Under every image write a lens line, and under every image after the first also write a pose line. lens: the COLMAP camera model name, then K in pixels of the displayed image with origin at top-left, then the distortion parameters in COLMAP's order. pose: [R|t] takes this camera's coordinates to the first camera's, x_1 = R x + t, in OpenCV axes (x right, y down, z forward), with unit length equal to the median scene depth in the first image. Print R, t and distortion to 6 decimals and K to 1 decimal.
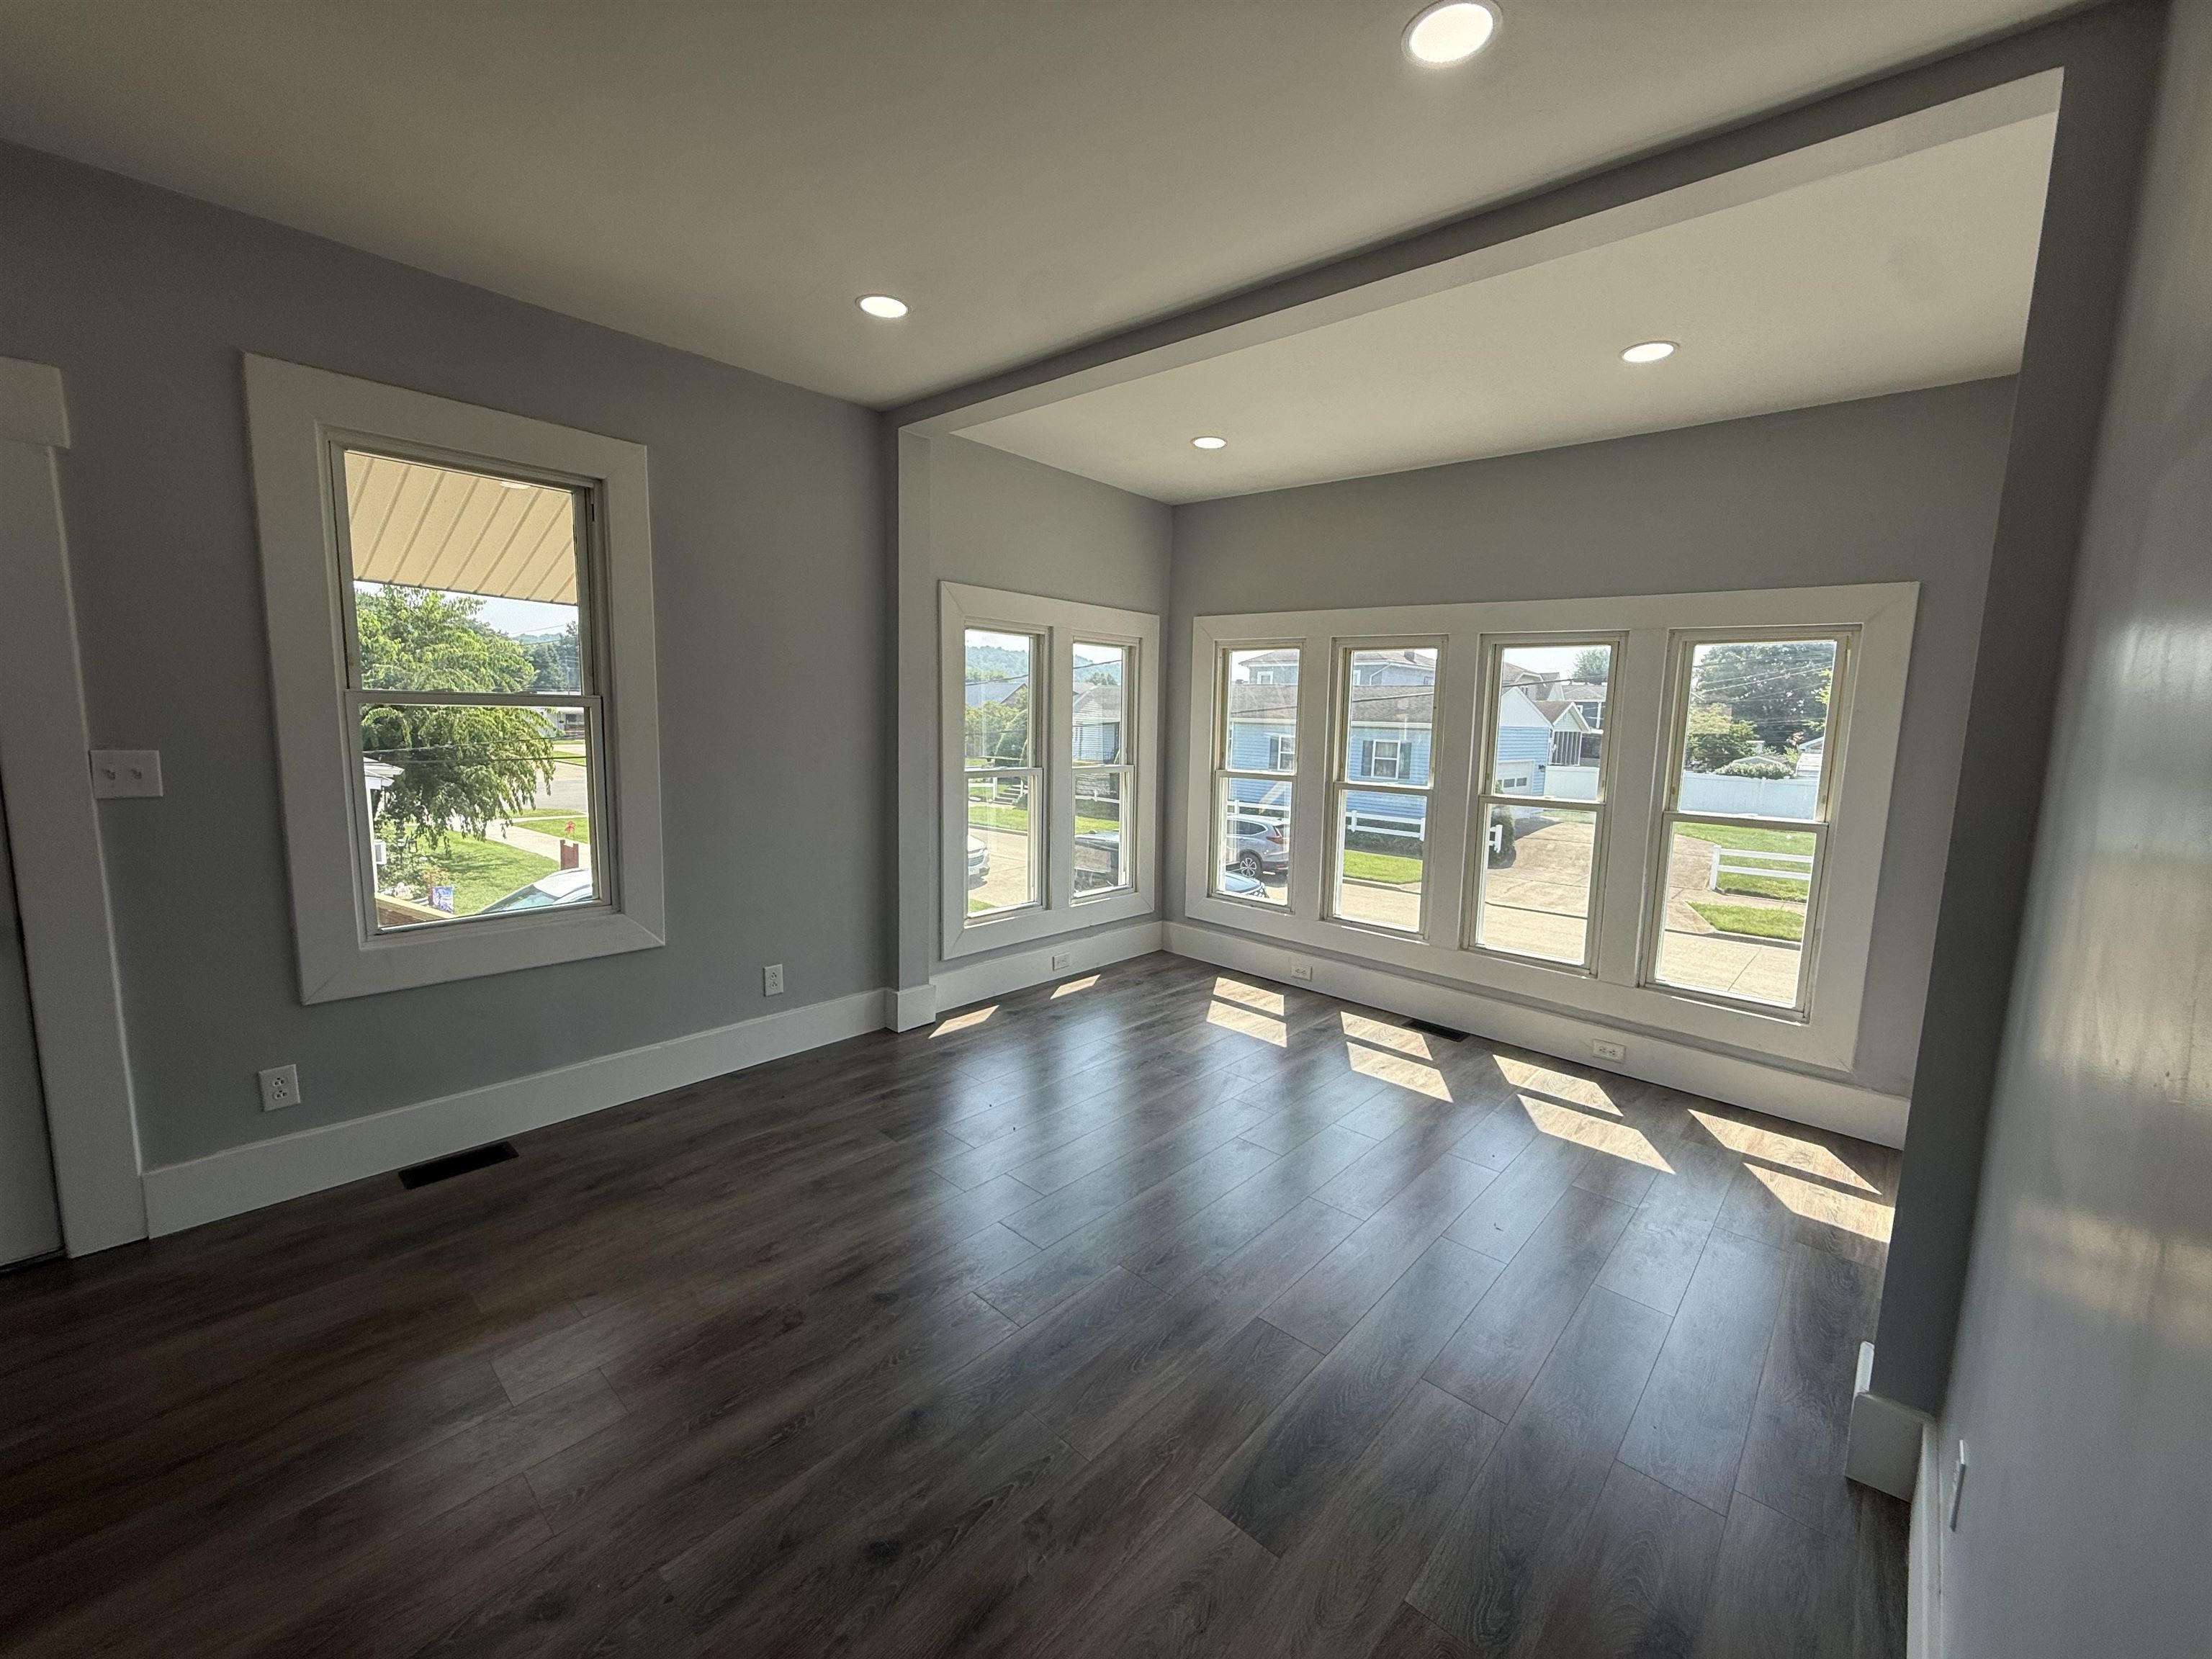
lens RADIAL K [[889.8, 0, 1101.0], [0, 889.8, 825.0], [0, 0, 1]] dist [0.001374, 0.000175]
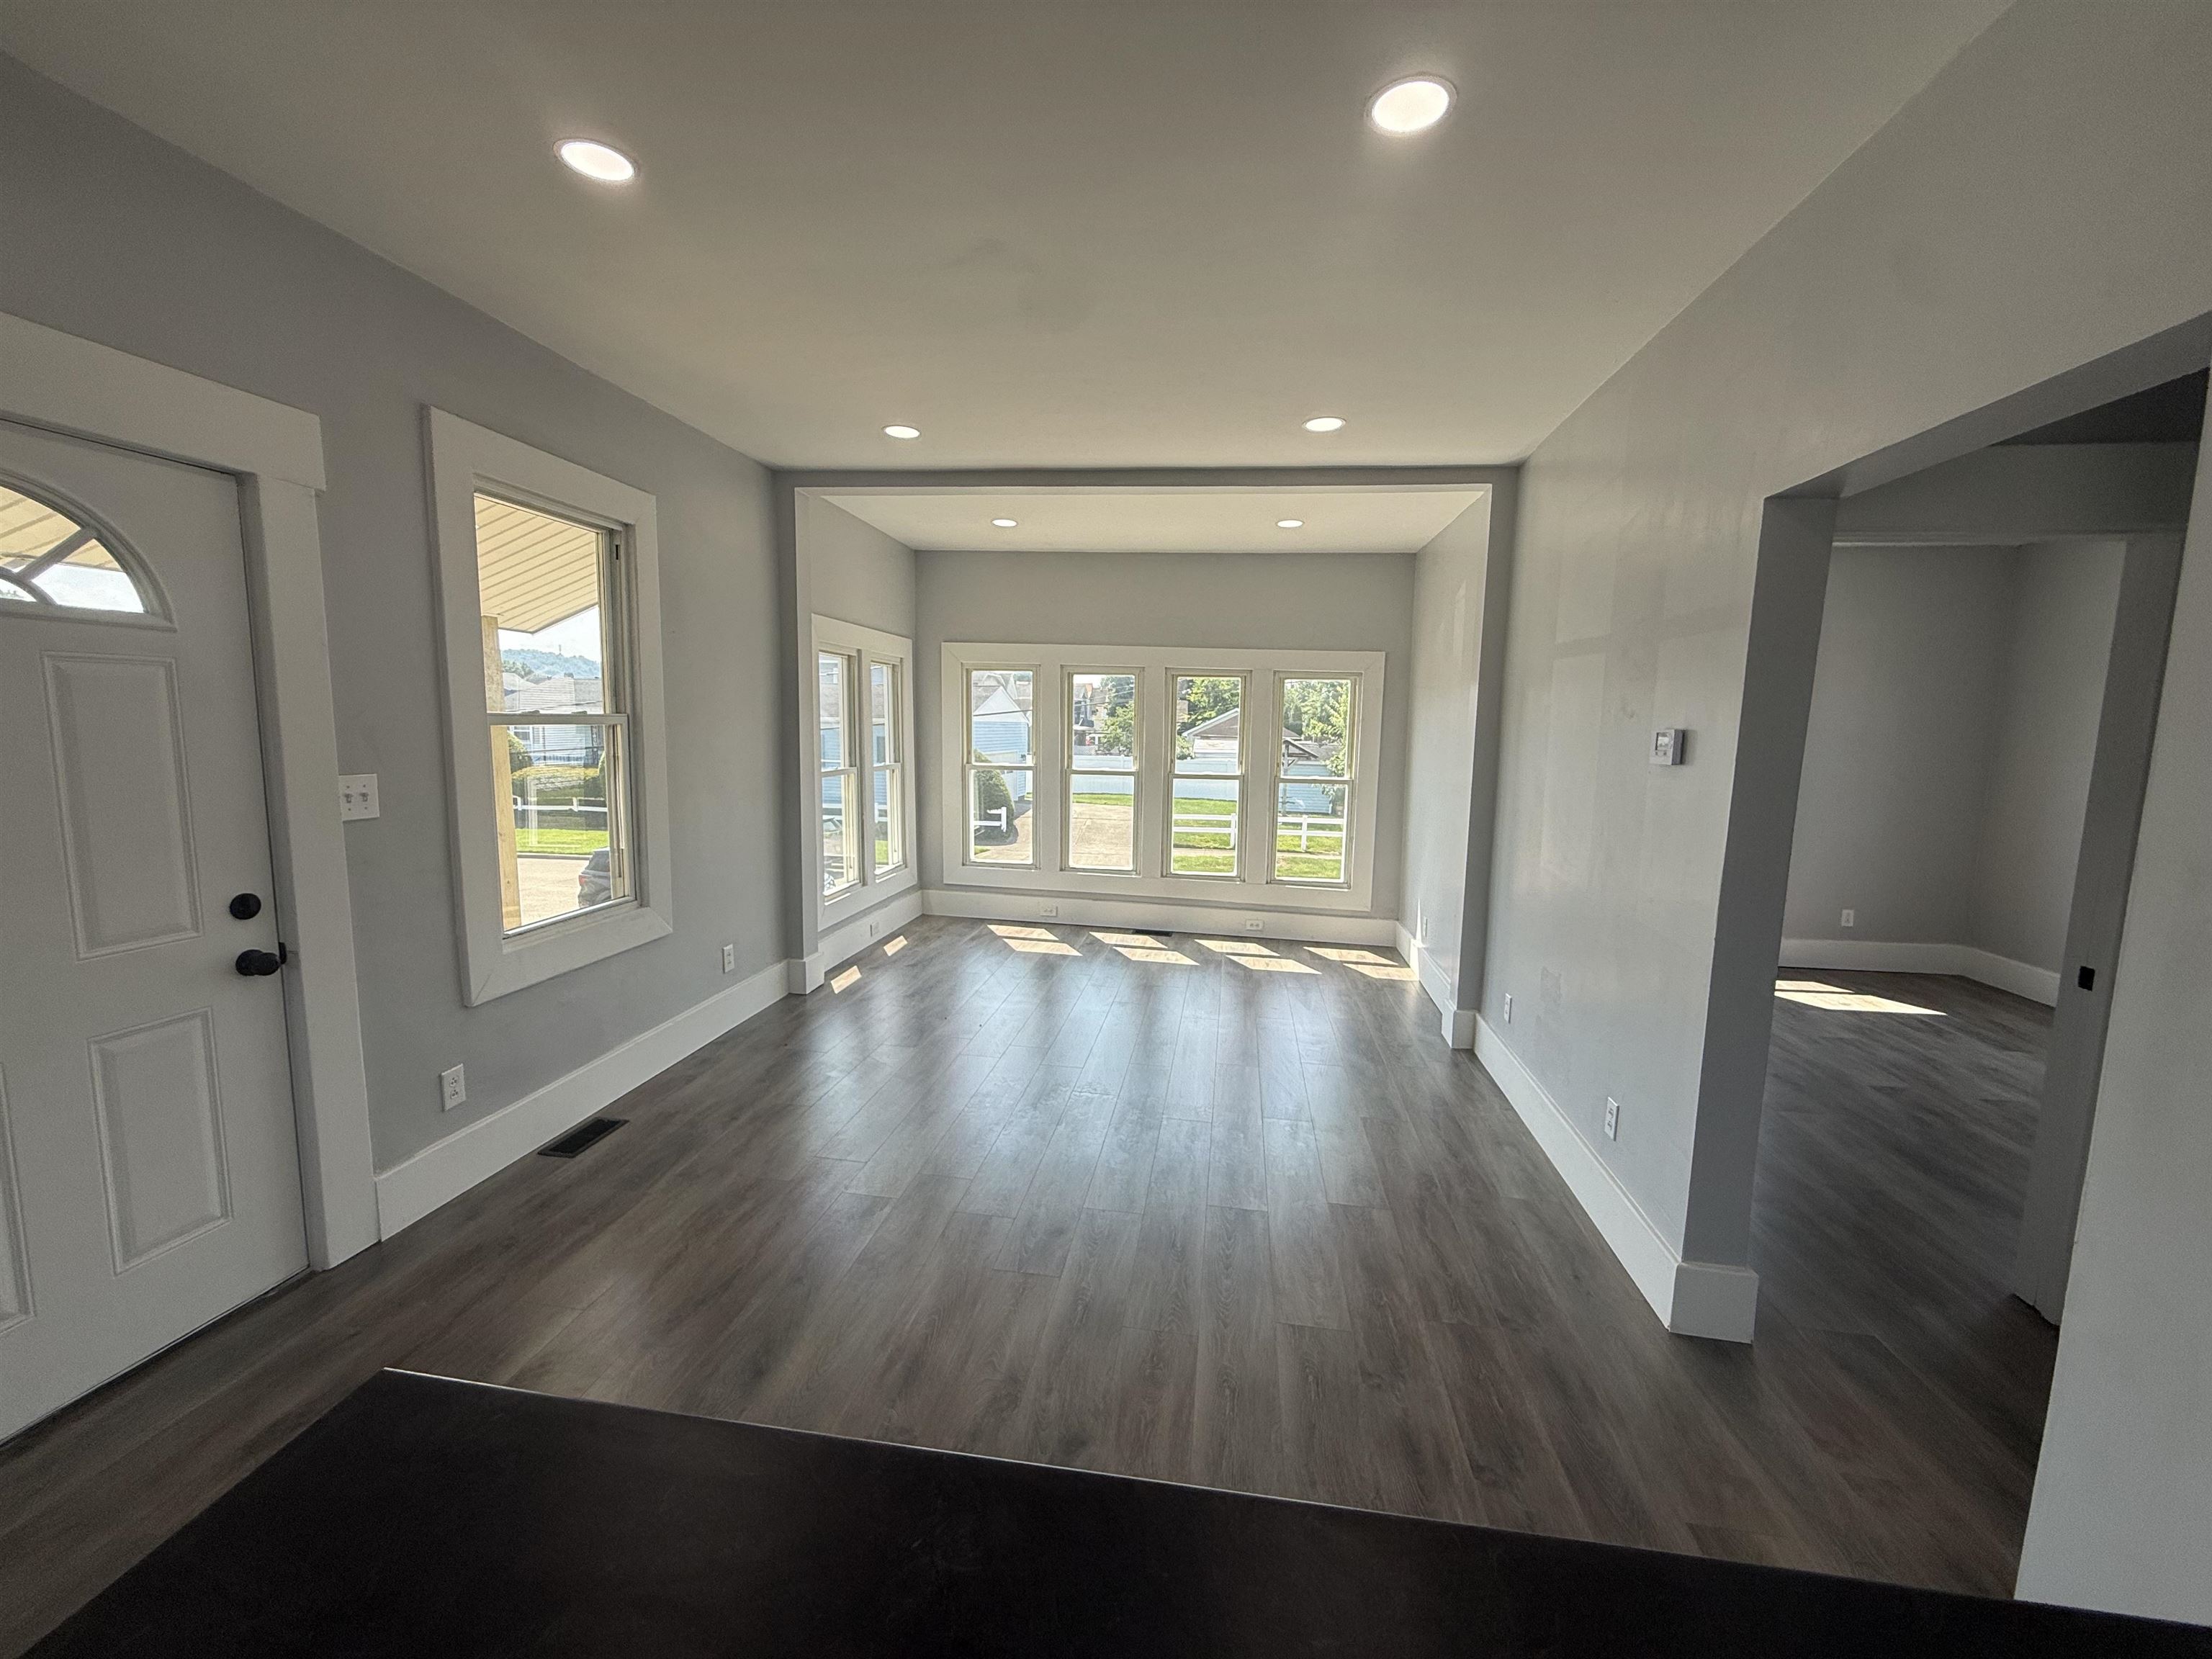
lens RADIAL K [[889.8, 0, 1106.3], [0, 889.8, 824.1], [0, 0, 1]] dist [0.001374, 0.000175]
pose [[0.827696, -0.073329, 0.556365, -0.694051], [0.070854, 0.997147, 0.026015, 0.006948], [-0.556686, 0.017889, 0.830531, -0.267381]]
